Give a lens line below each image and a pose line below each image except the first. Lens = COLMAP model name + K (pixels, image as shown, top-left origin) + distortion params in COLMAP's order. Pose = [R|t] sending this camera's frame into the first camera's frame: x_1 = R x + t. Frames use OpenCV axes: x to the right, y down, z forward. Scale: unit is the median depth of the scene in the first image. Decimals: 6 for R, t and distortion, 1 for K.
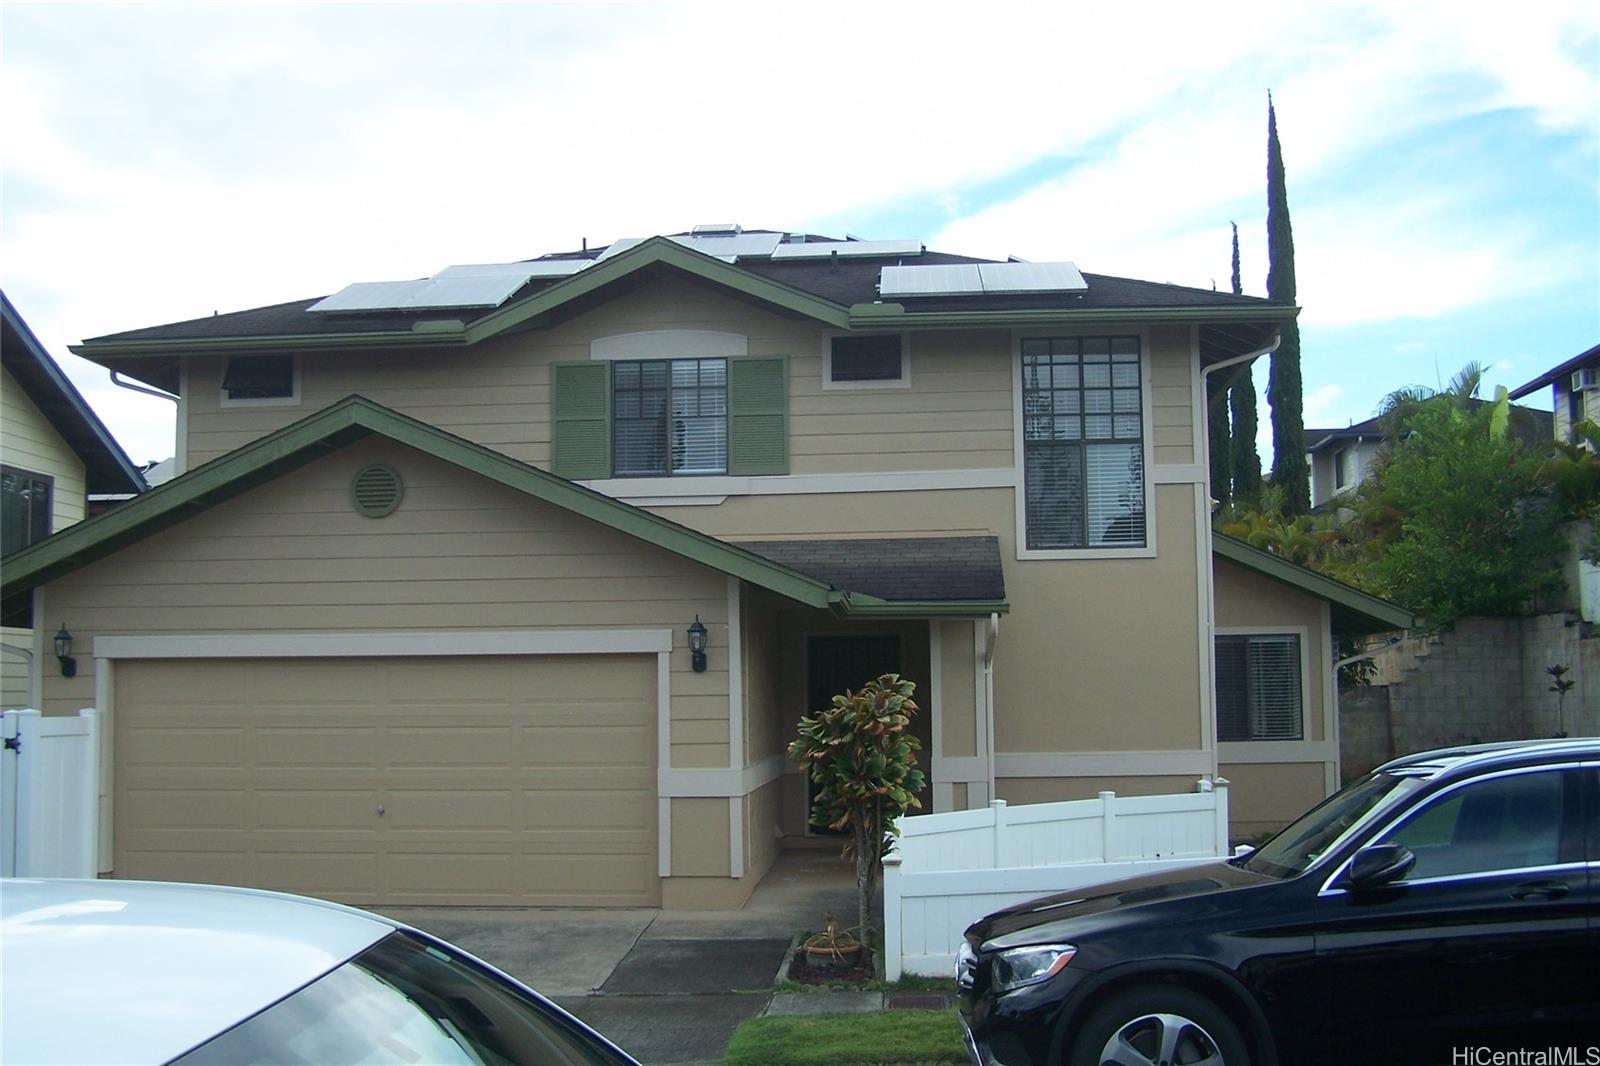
lens RADIAL K [[1855.9, 0, 762.1], [0, 1855.9, 535.0], [0, 0, 1]] dist [-0.190078, 0.377741]
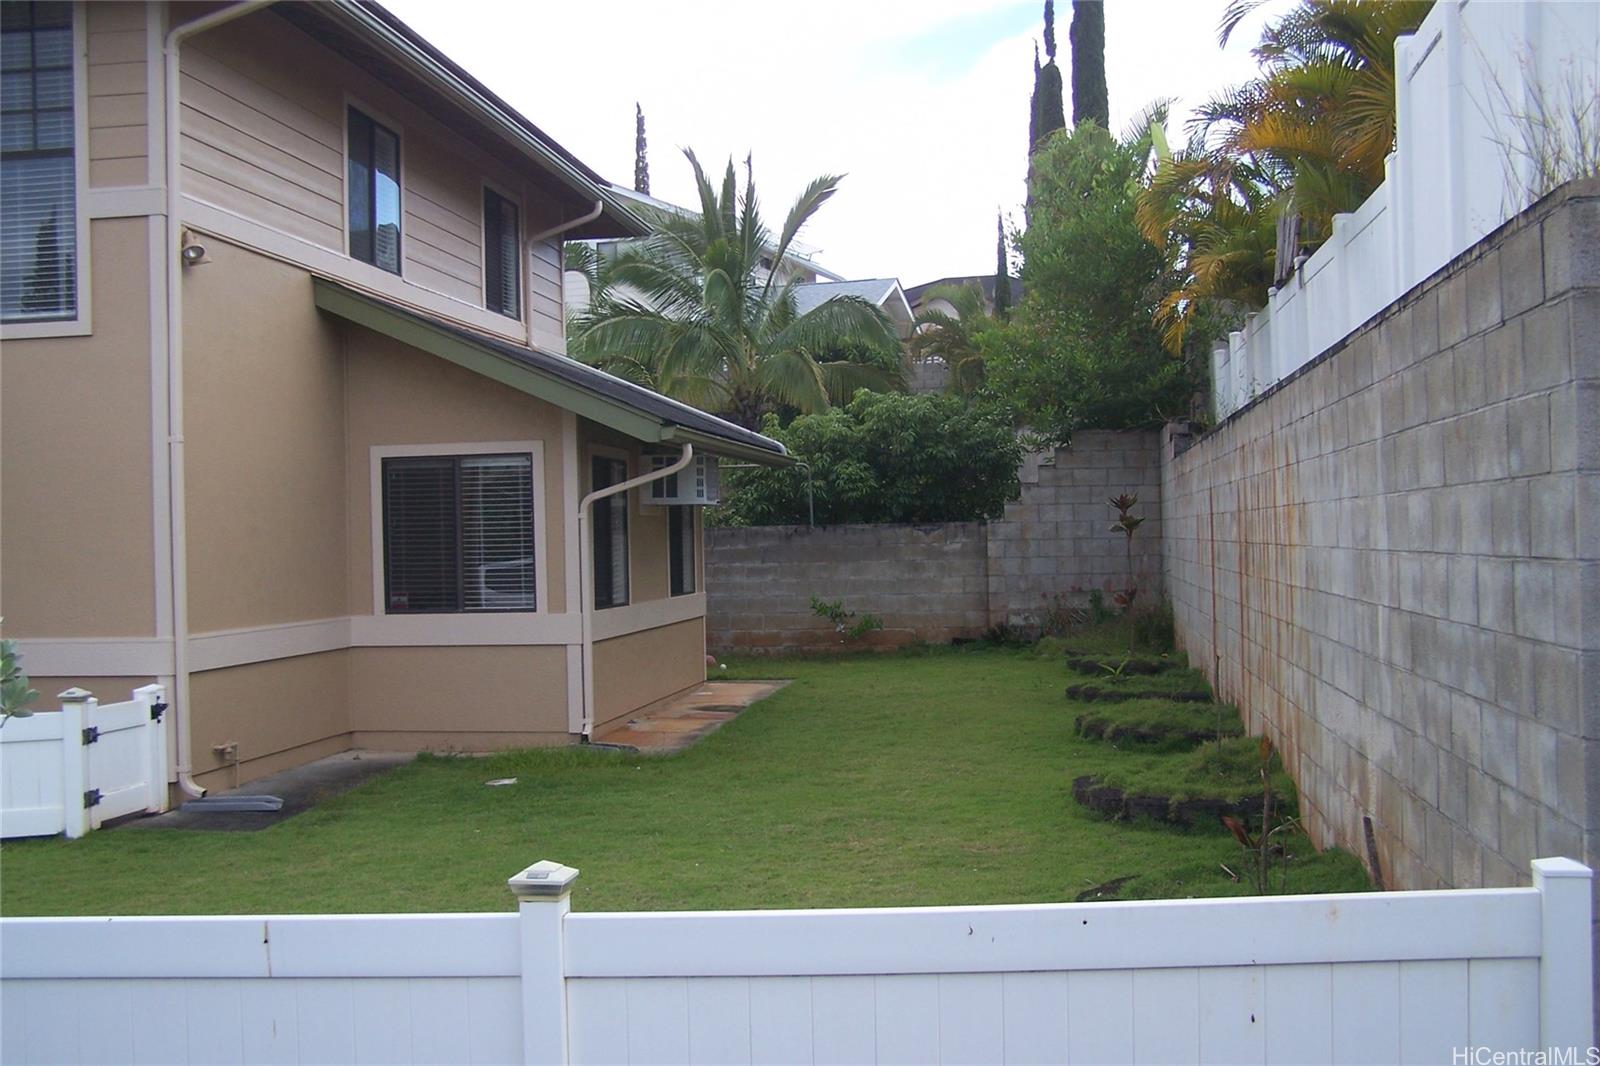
lens RADIAL K [[1855.9, 0, 762.1], [0, 1855.9, 535.0], [0, 0, 1]] dist [-0.190078, 0.377741]
pose [[0.997879, -0.010015, -0.064319, 0.303814], [0.015860, 0.995724, 0.091011, 0.017112], [0.063132, -0.091838, 0.993771, 0.239958]]
